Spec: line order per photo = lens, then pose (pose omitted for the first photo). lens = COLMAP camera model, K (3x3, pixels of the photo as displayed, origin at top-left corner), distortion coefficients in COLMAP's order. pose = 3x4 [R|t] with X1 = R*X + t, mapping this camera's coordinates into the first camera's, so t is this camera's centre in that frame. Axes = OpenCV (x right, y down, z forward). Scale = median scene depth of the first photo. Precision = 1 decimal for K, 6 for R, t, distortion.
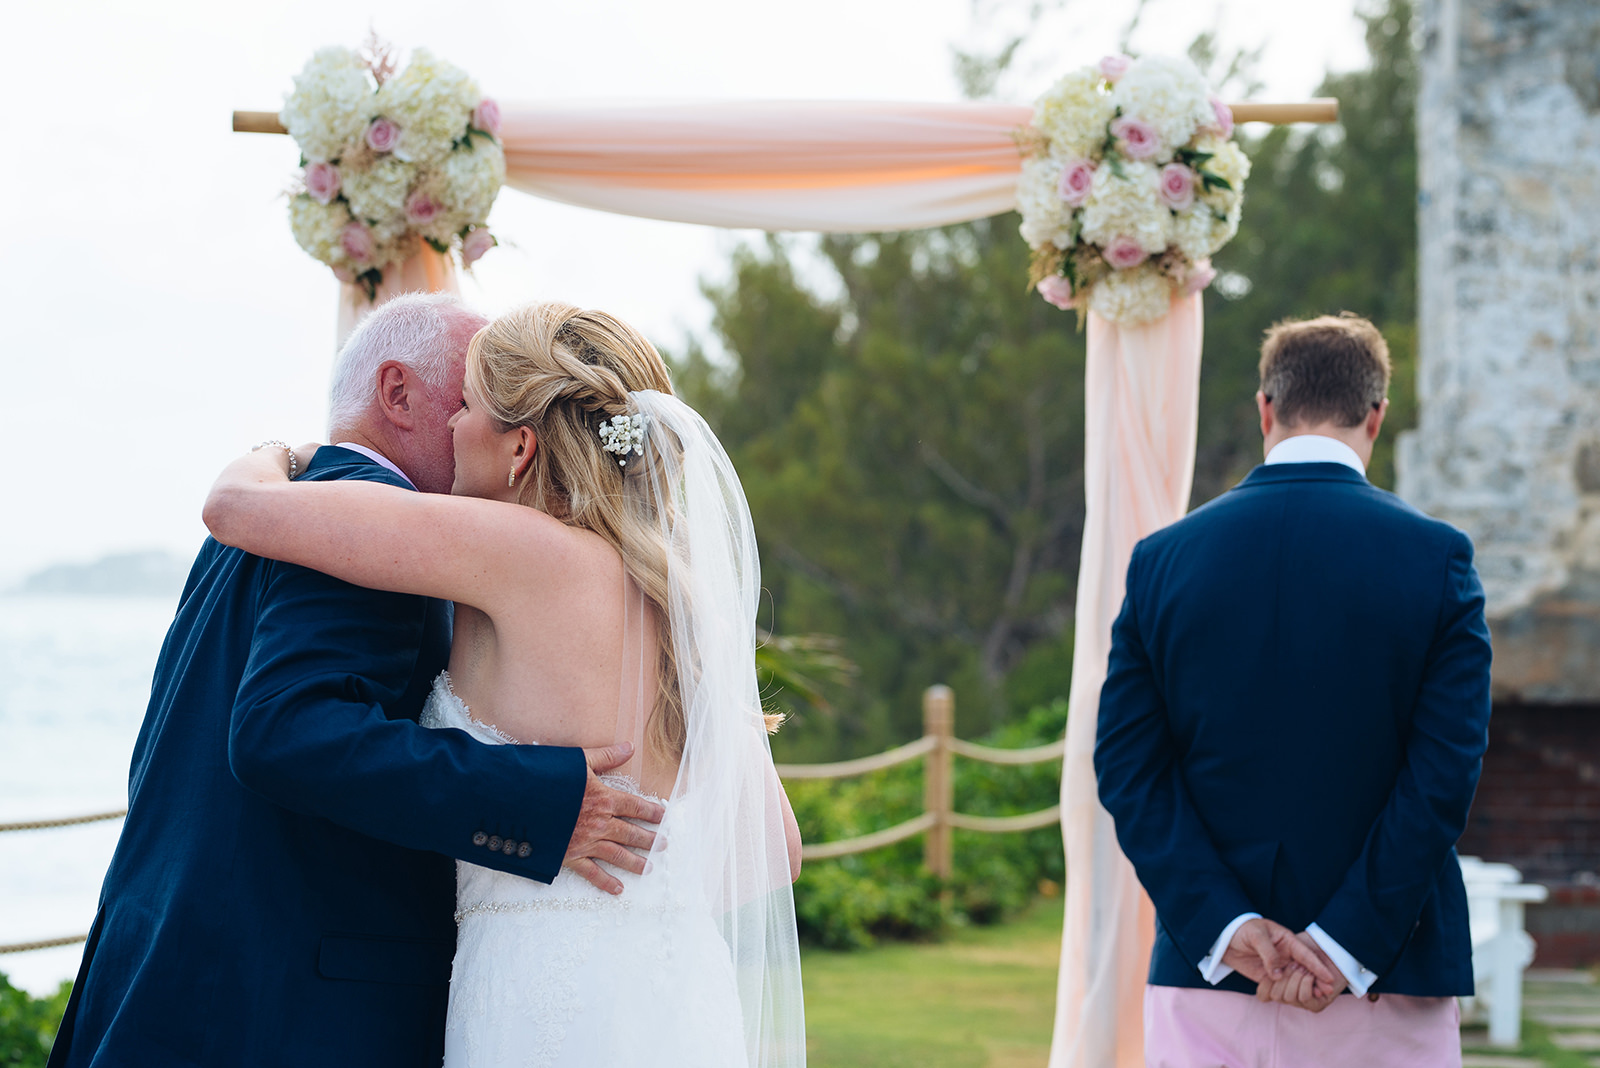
lens RADIAL K [[4064.6, 0, 853.4], [0, 4064.6, 532.7], [0, 0, 1]] dist [0.000026, -0.696846]
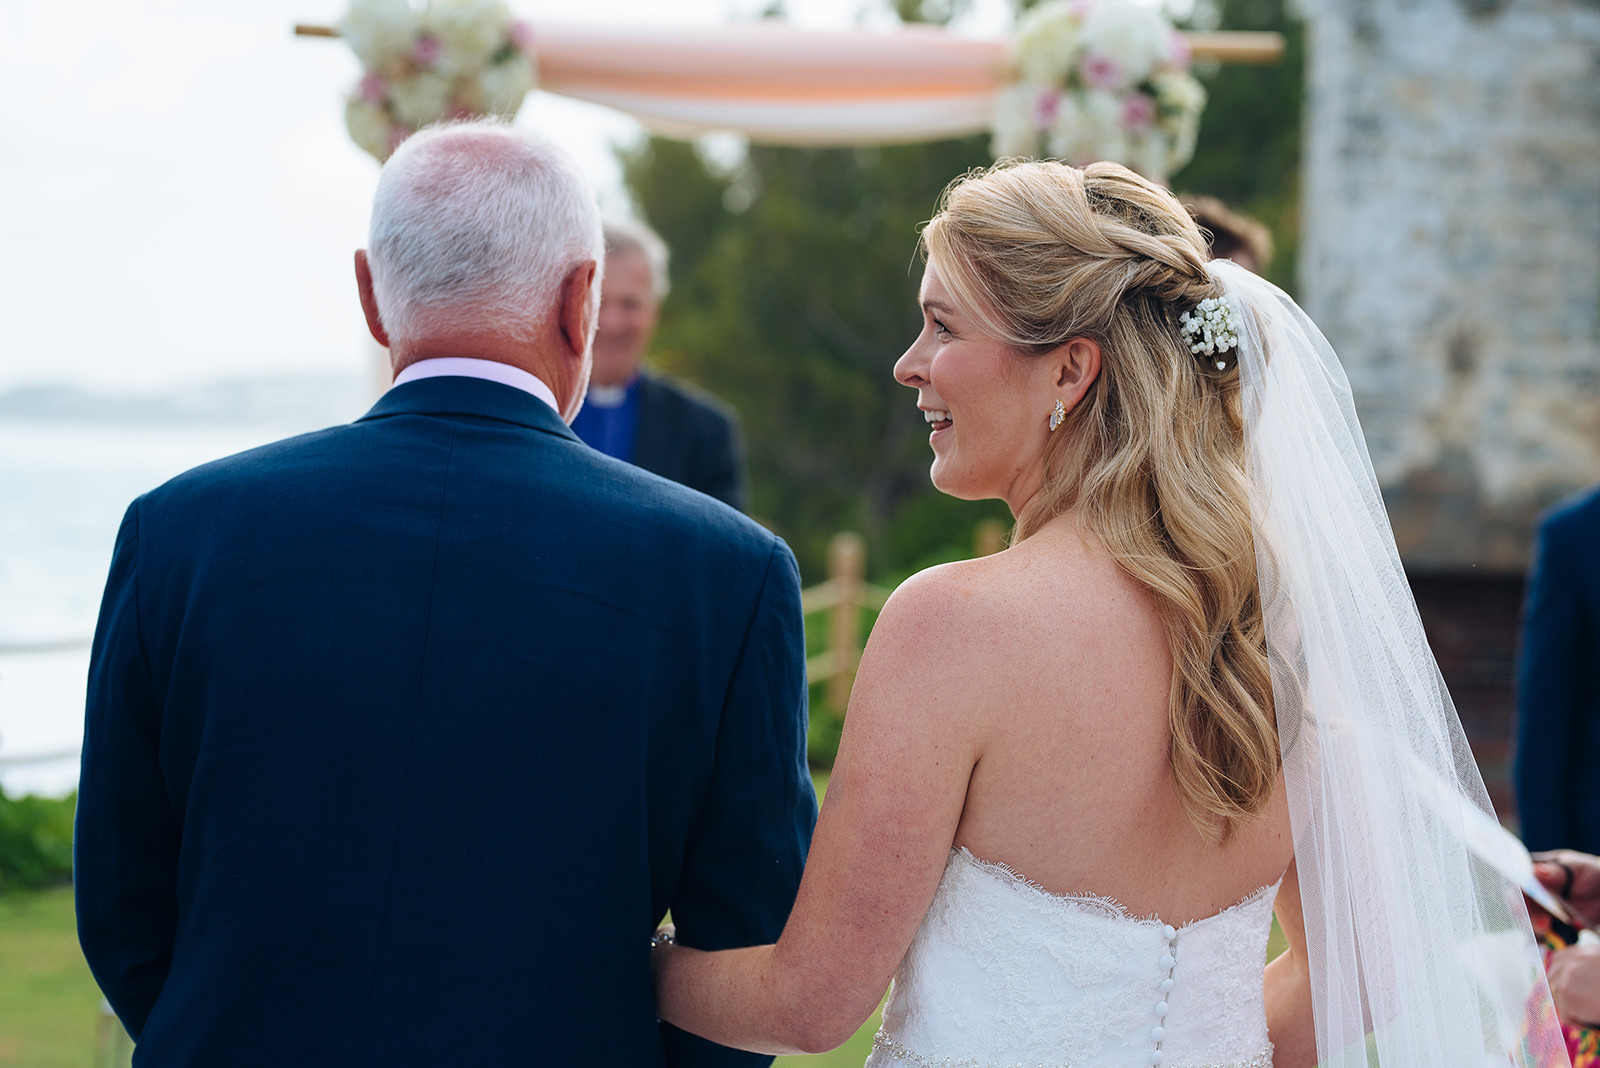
lens RADIAL K [[3875.7, 0, 800.0], [0, 3875.7, 534.0], [0, 0, 1]] dist [-0.078415, 0.111842]
pose [[0.999532, 0.025694, 0.016621, -0.027369], [-0.026321, 0.998905, 0.038677, -0.008383], [-0.015609, -0.039096, 0.999114, -0.069043]]
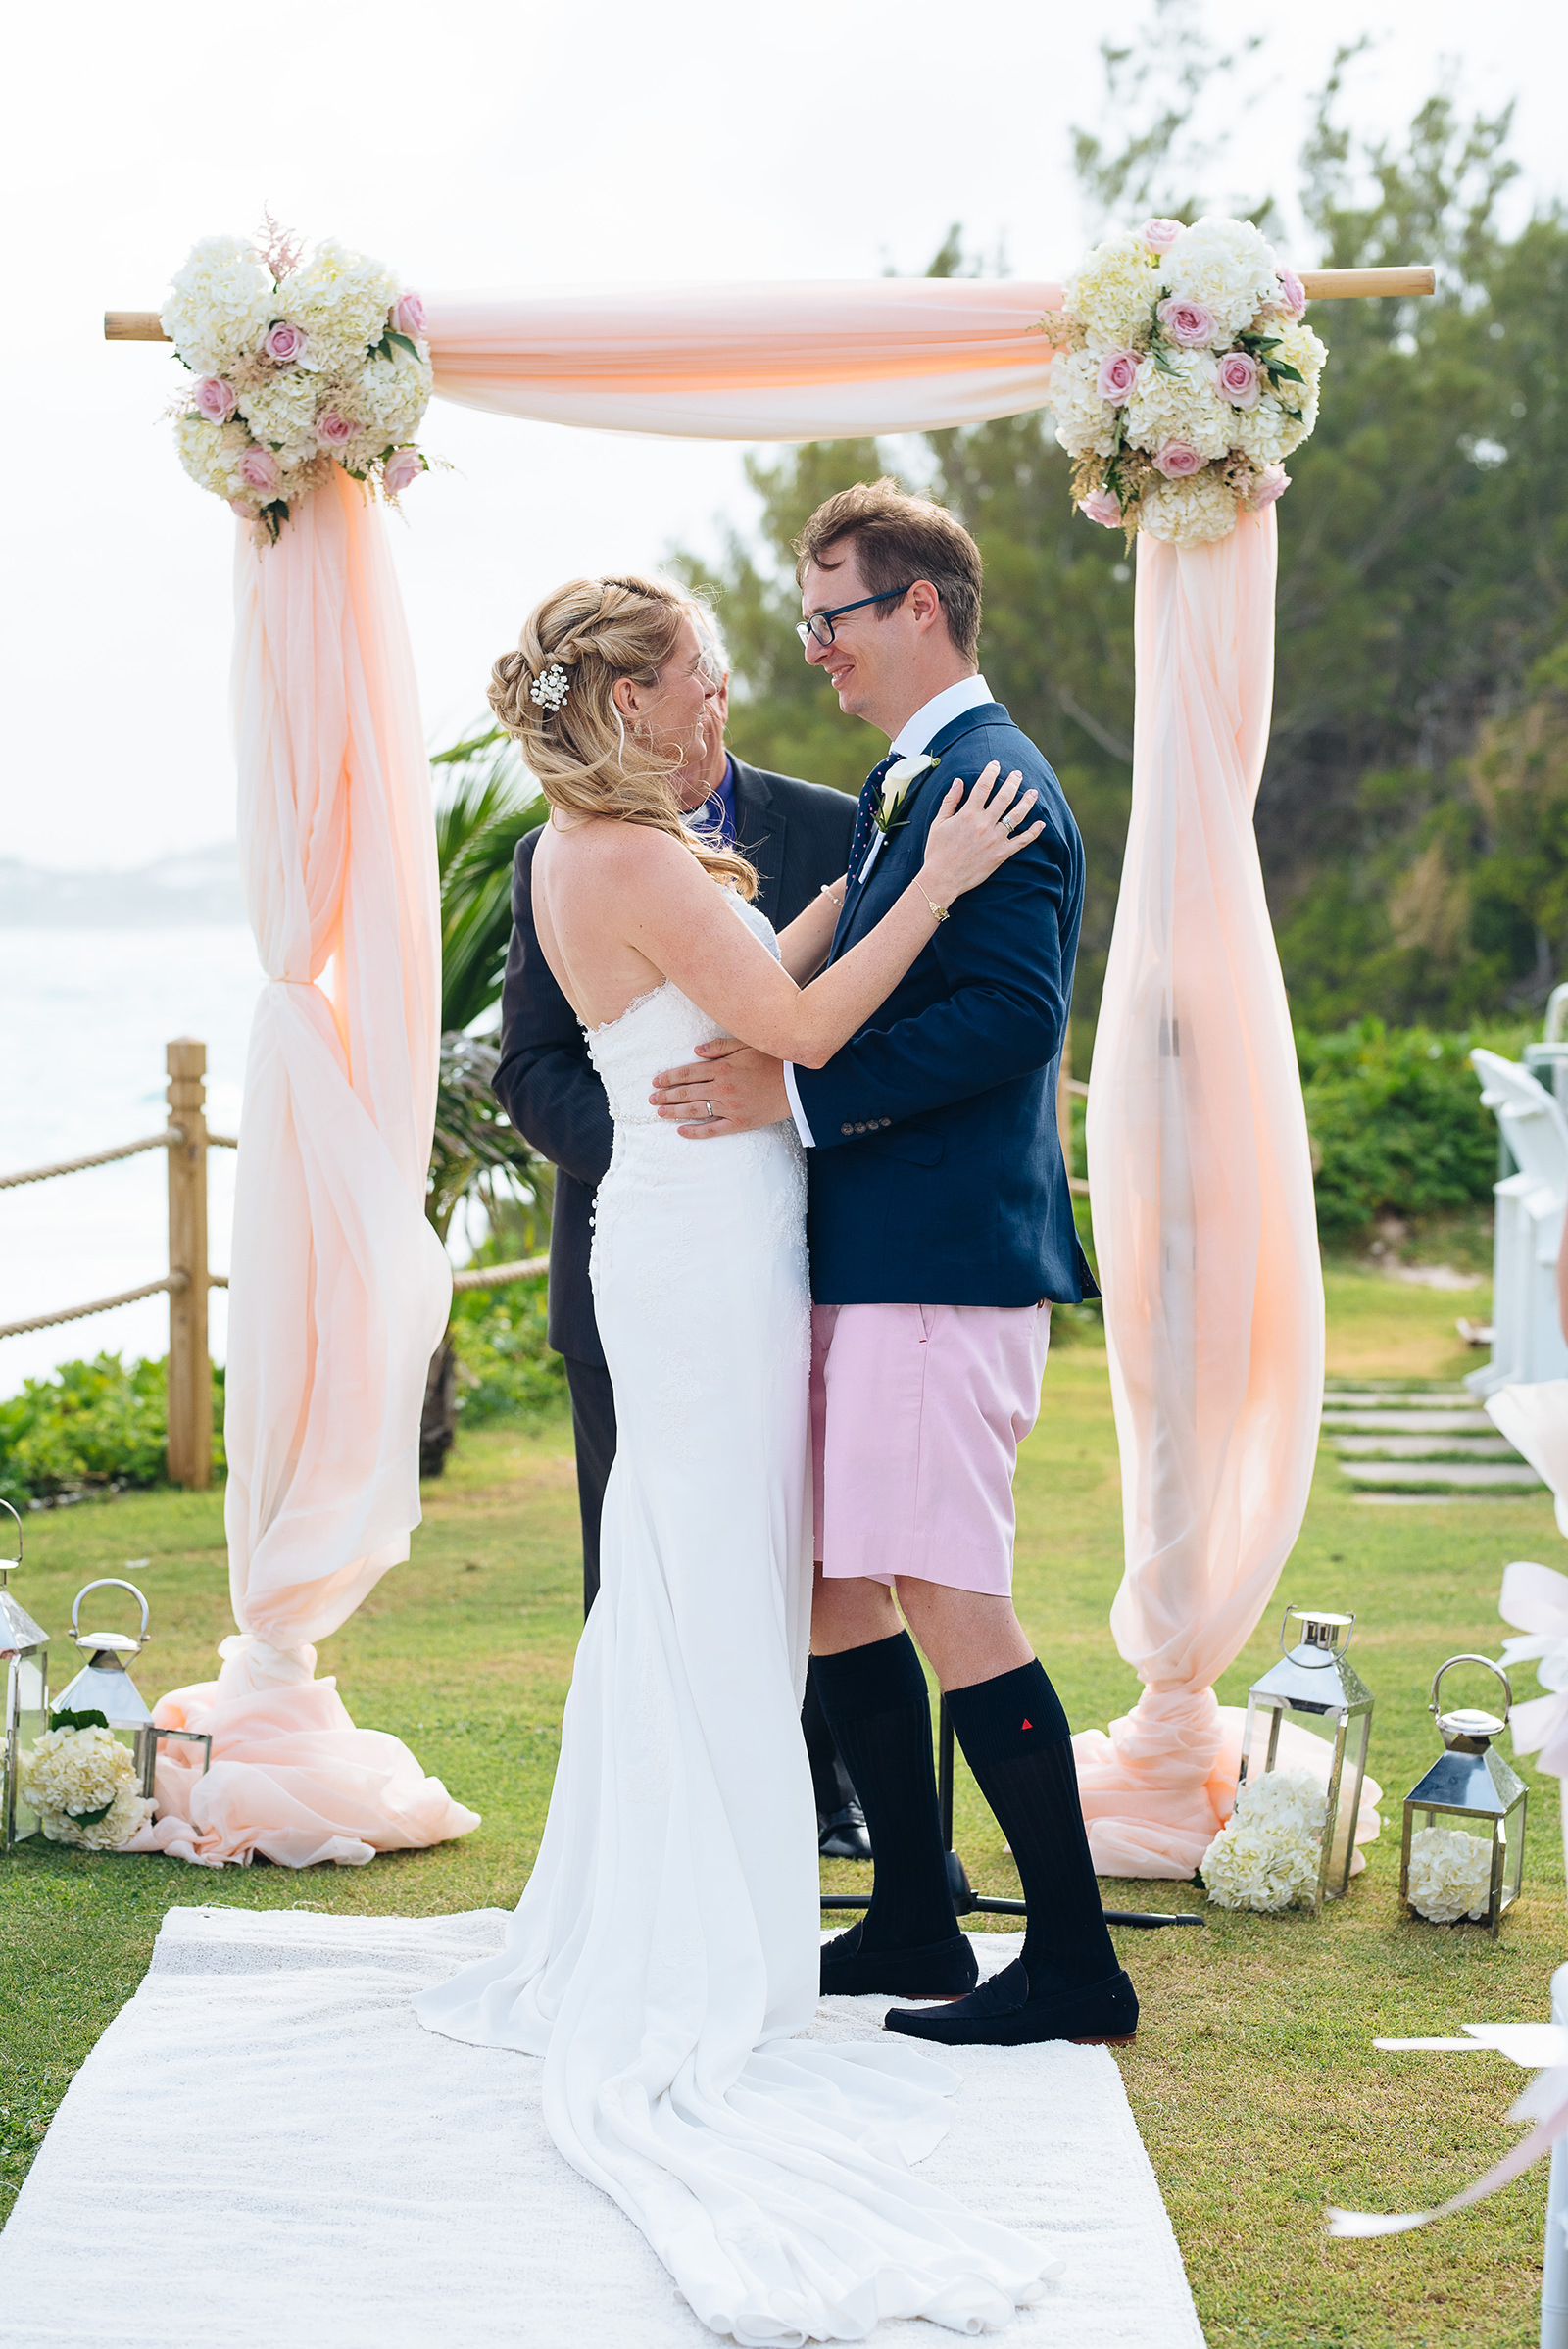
lens RADIAL K [[5690.0, 0, 784.0], [0, 5690.0, 1174.5], [0, 0, 1]] dist [-0.078415, 0.111842]
pose [[0.999216, -0.021037, -0.033525, 0.021720], [0.023121, 0.997744, 0.063029, 0.001831], [0.032124, -0.063755, 0.997448, -0.168441]]
